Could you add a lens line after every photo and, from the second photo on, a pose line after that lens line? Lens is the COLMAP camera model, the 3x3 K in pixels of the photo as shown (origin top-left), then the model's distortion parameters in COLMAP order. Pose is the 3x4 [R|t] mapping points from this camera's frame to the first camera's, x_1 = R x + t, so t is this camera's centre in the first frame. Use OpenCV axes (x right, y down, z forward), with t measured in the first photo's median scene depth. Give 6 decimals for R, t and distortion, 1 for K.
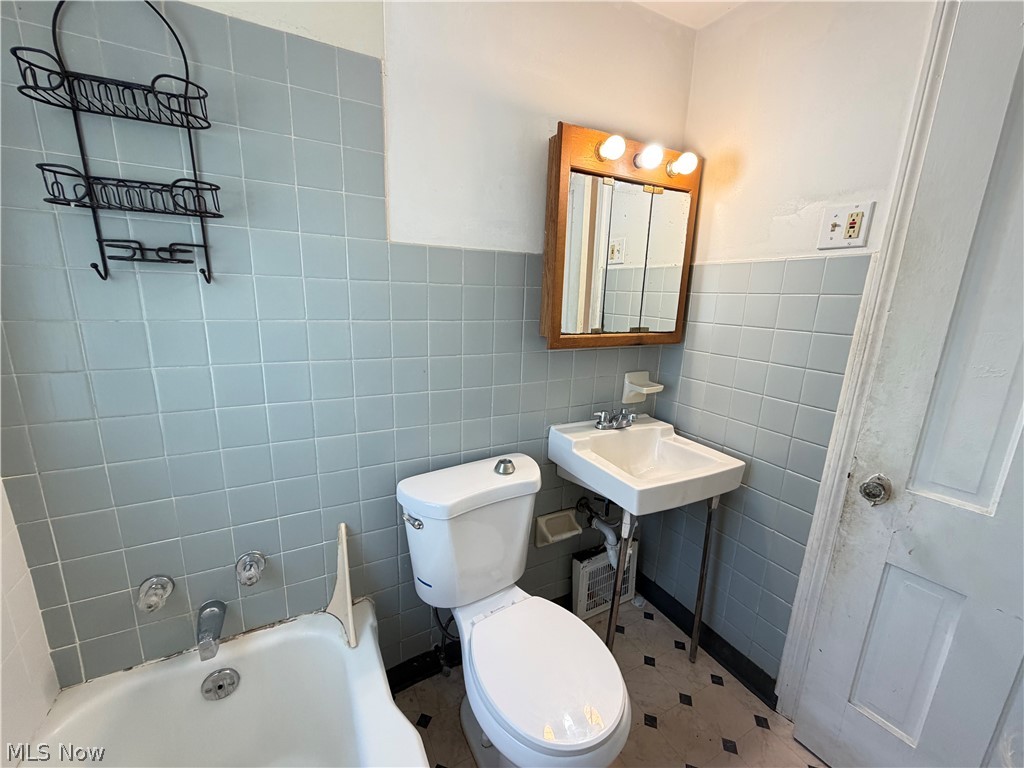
lens RADIAL K [[408.4, 0, 509.5], [0, 408.4, 384.9], [0, 0, 1]] dist [0.000286, -0.000152]
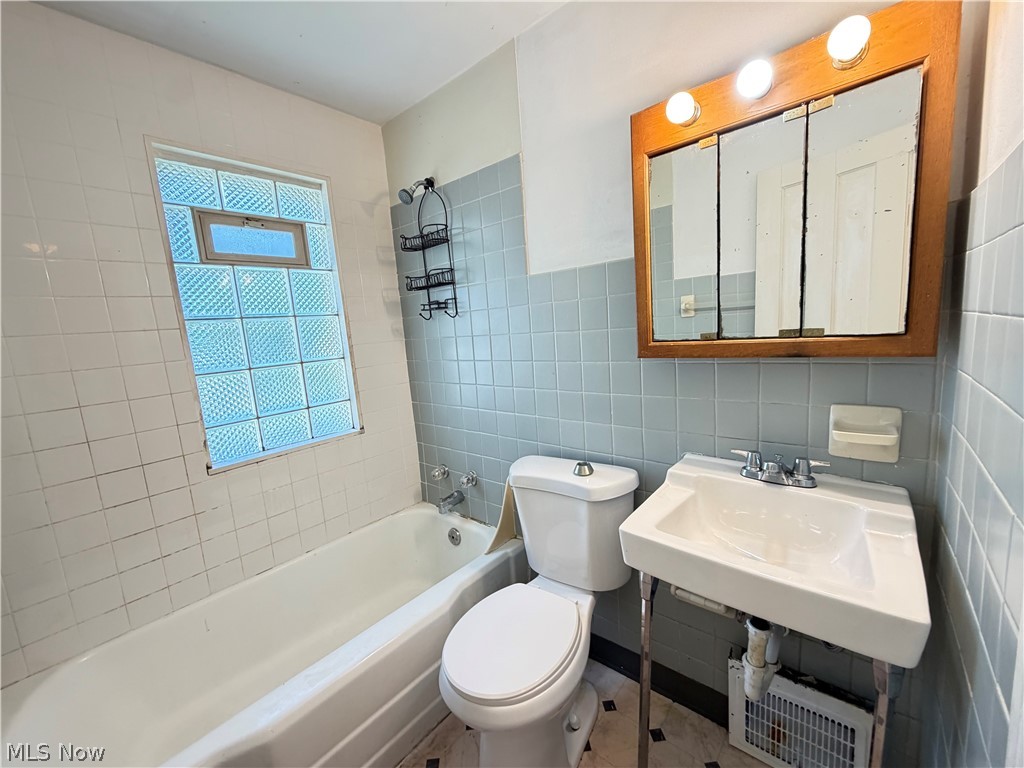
lens RADIAL K [[408.4, 0, 509.5], [0, 408.4, 384.9], [0, 0, 1]] dist [0.000286, -0.000152]
pose [[0.359801, 0.078214, -0.929745, 0.833921], [-0.124110, 0.991637, 0.035392, -0.024299], [0.924738, 0.102656, 0.366499, 0.405107]]
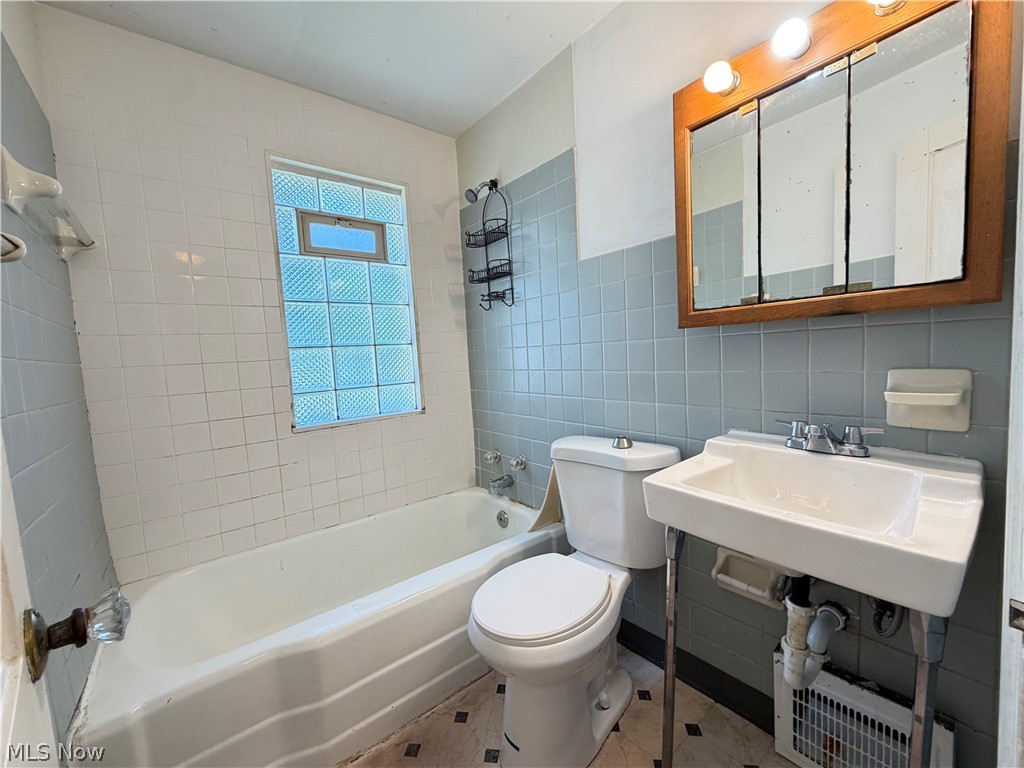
lens RADIAL K [[408.4, 0, 509.5], [0, 408.4, 384.9], [0, 0, 1]] dist [0.000286, -0.000152]
pose [[0.186343, 0.036242, -0.981816, 0.916019], [-0.162293, 0.986727, 0.005621, 0.091539], [0.968988, 0.158294, 0.189751, 0.476666]]
